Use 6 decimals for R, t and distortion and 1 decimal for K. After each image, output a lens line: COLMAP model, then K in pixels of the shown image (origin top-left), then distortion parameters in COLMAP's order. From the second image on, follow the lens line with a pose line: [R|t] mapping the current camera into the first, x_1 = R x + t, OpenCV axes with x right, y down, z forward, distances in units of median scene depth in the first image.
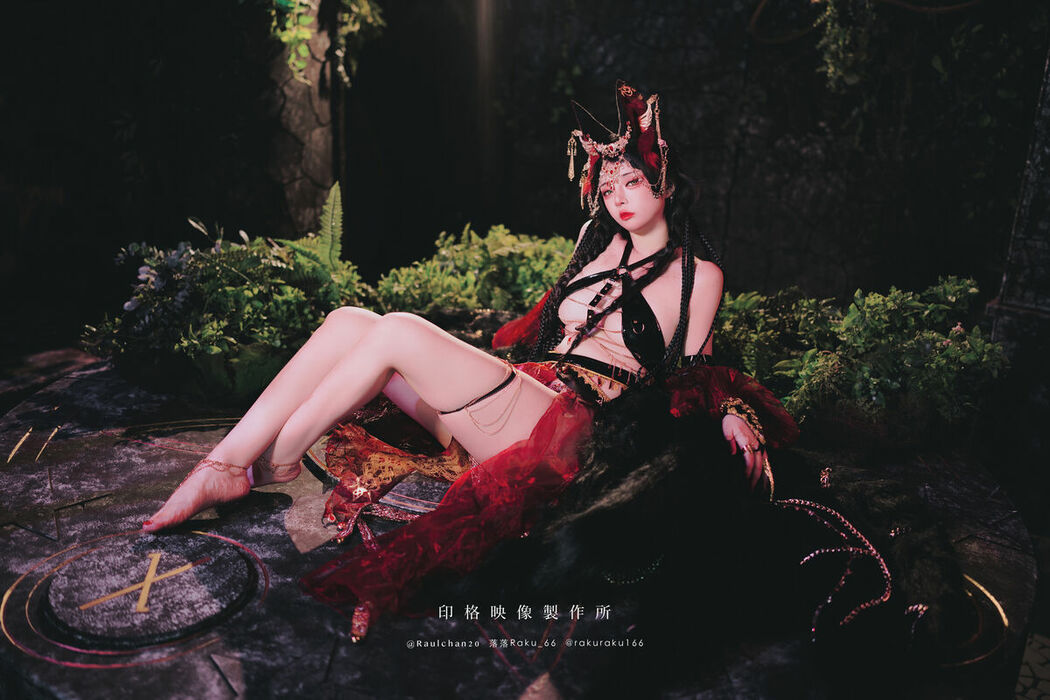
lens RADIAL K [[1029.2, 0, 525.0], [0, 1029.2, 350.0], [0, 0, 1]] dist [0.010687, -0.008662]
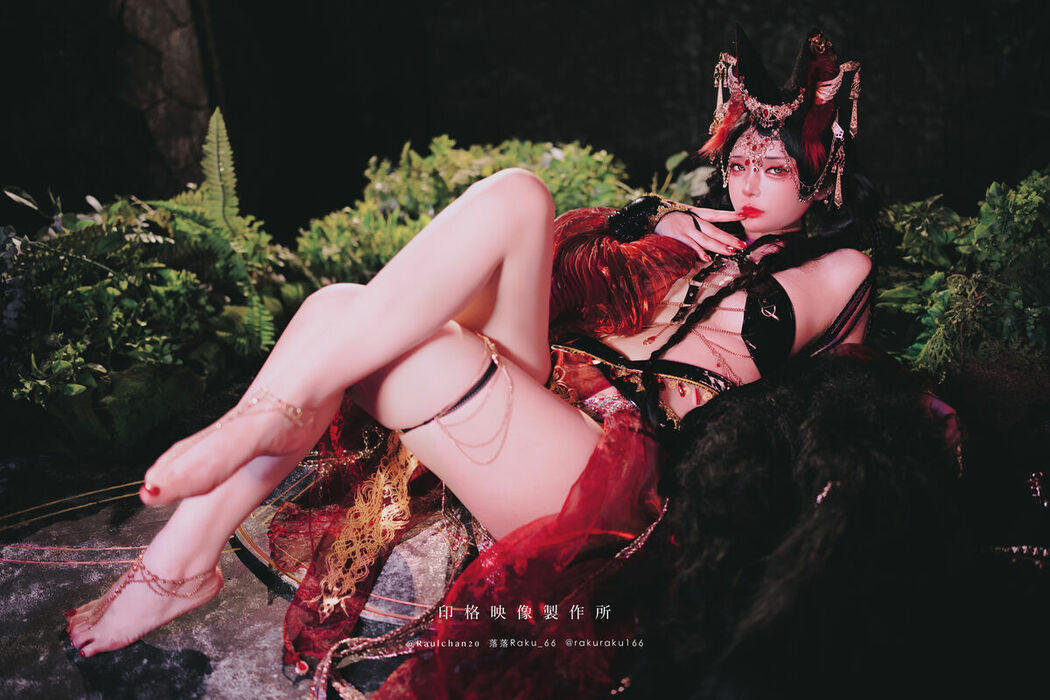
lens RADIAL K [[1029.2, 0, 525.0], [0, 1029.2, 350.0], [0, 0, 1]] dist [0.010687, -0.008662]
pose [[0.987733, -0.134905, 0.078642, -0.054096], [0.124545, 0.984386, 0.124386, -0.063153], [-0.094195, -0.113066, 0.989112, 0.274266]]
